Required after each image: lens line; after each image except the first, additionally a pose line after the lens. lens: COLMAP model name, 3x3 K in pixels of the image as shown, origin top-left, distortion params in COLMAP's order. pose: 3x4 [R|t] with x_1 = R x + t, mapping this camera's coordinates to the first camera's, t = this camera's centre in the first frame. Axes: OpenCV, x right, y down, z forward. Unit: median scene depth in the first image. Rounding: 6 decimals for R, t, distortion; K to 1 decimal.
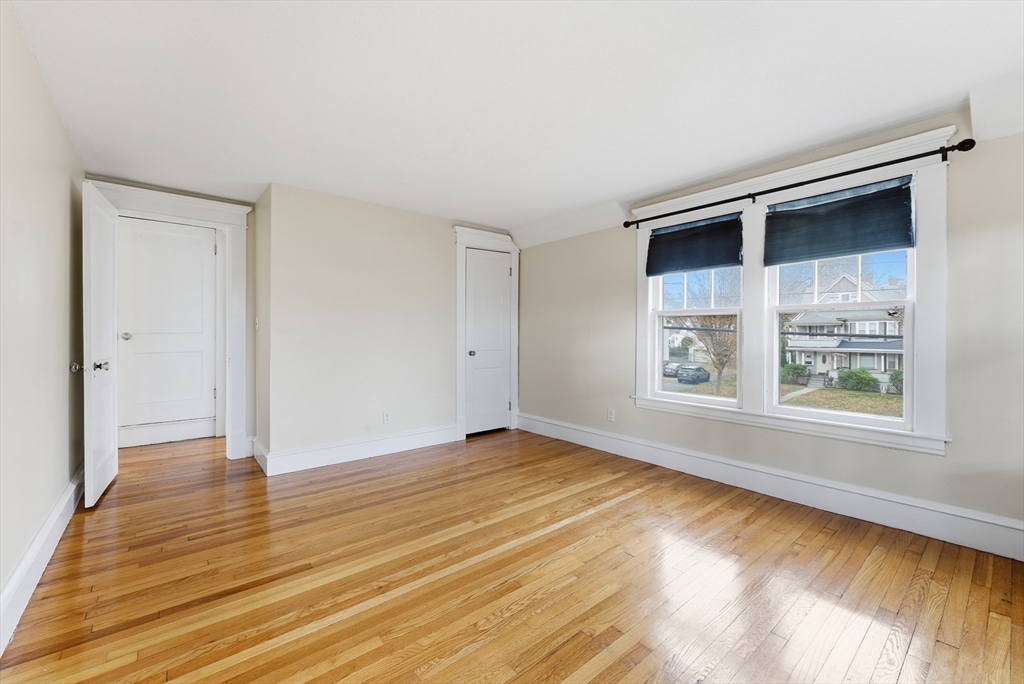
lens RADIAL K [[428.0, 0, 510.4], [0, 428.0, 335.7], [0, 0, 1]] dist [-0.001455, 0.000036]
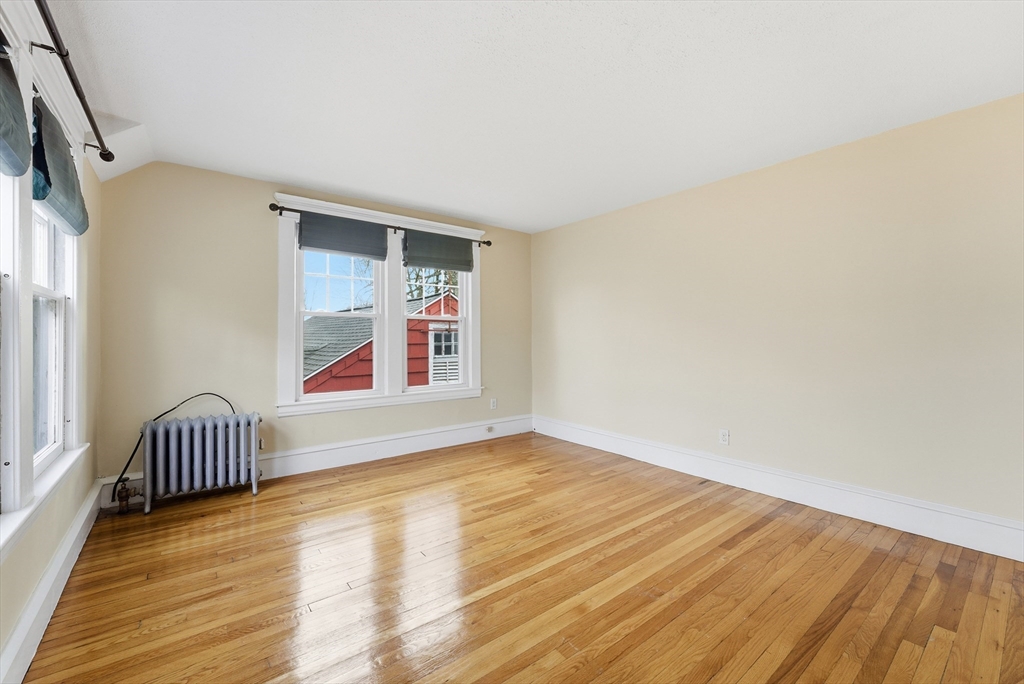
lens RADIAL K [[428.0, 0, 510.4], [0, 428.0, 335.7], [0, 0, 1]] dist [-0.001455, 0.000036]
pose [[-0.999695, 0.000004, 0.024676, 0.048121], [-0.000028, 0.999999, -0.001278, -0.001946], [-0.024676, -0.001278, -0.999695, 2.084010]]
